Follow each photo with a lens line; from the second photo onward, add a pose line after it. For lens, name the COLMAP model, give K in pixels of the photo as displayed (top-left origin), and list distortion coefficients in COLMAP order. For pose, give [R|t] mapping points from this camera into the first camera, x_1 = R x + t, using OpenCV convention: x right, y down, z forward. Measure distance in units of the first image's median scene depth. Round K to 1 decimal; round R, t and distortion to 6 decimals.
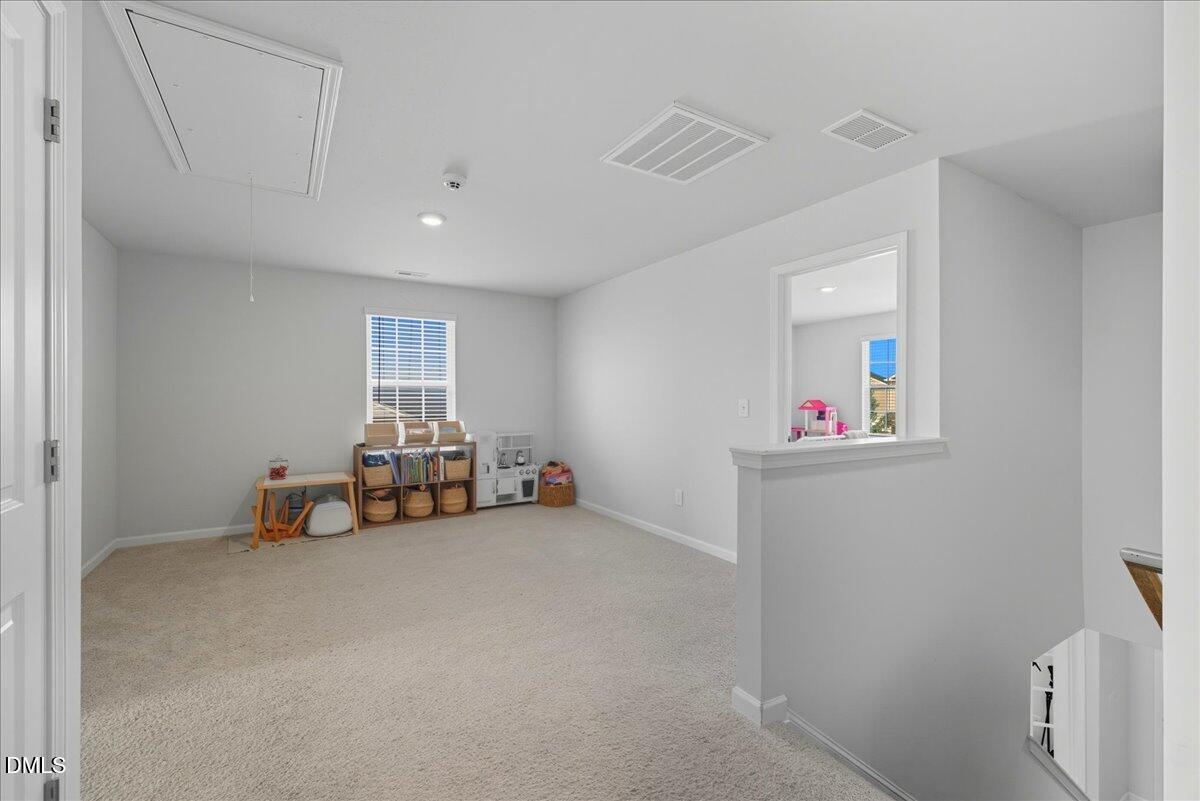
lens RADIAL K [[512.1, 0, 596.0], [0, 512.1, 401.9], [0, 0, 1]] dist [0.010163, -0.001475]
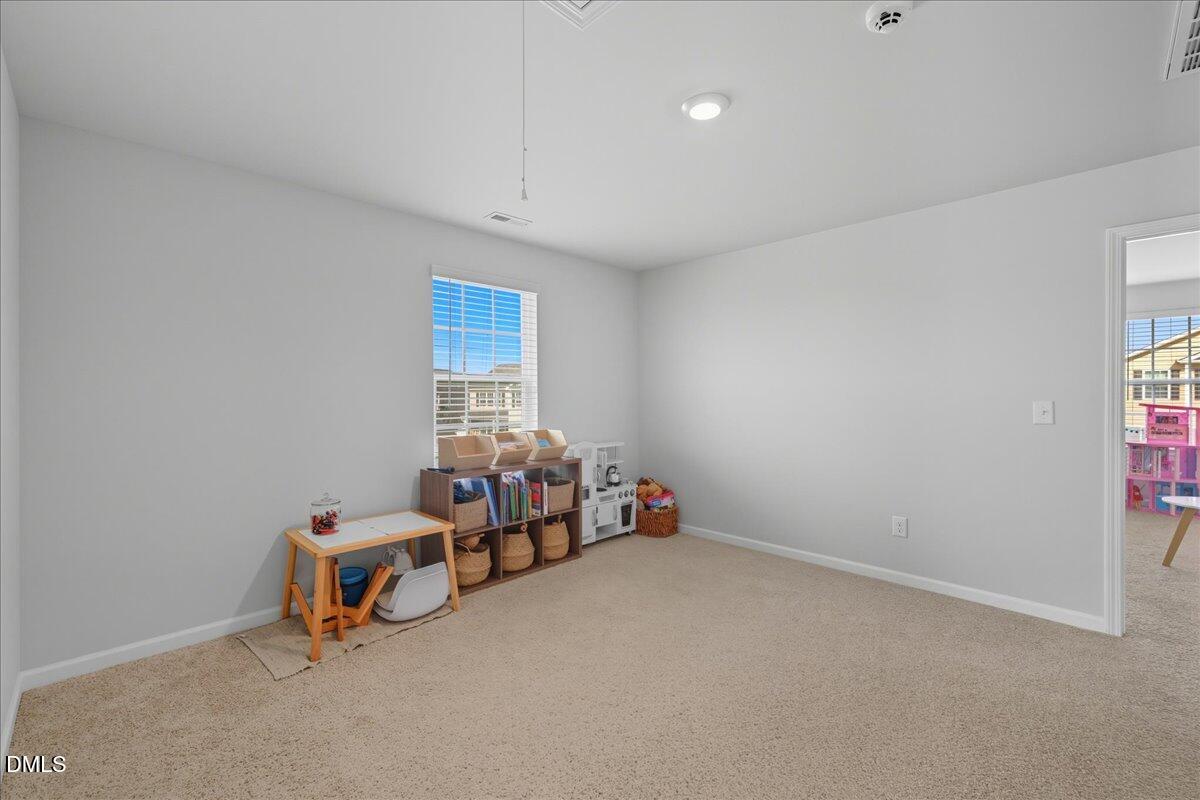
lens RADIAL K [[512.1, 0, 595.0], [0, 512.1, 403.4], [0, 0, 1]] dist [0.010163, -0.001475]
pose [[0.972535, -0.004108, 0.232719, -0.391406], [0.000789, 0.999897, 0.014355, -0.011210], [-0.232754, -0.013778, 0.972438, 0.290018]]
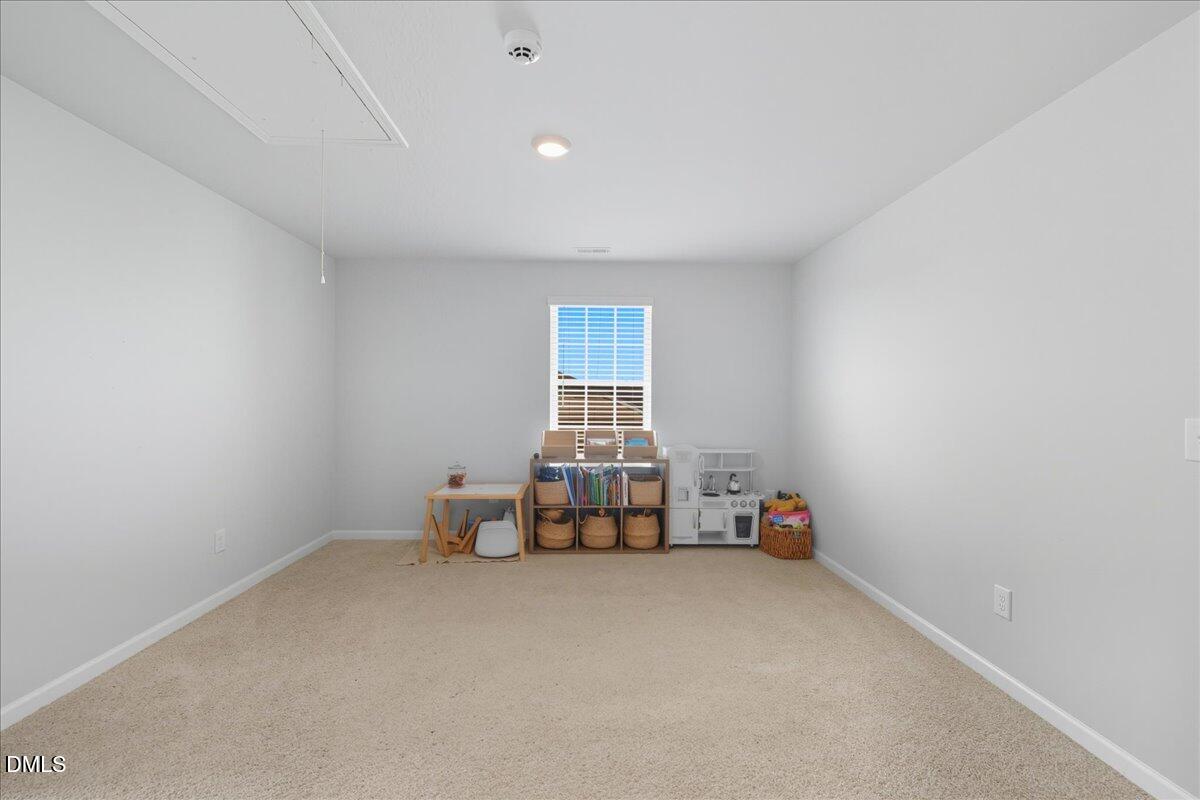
lens RADIAL K [[512.1, 0, 591.9], [0, 512.1, 404.0], [0, 0, 1]] dist [0.010163, -0.001475]
pose [[0.860095, 0.013391, -0.509958, 0.057278], [-0.011049, 0.999910, 0.007621, -0.009920], [0.510014, -0.000920, 0.860166, 0.285418]]
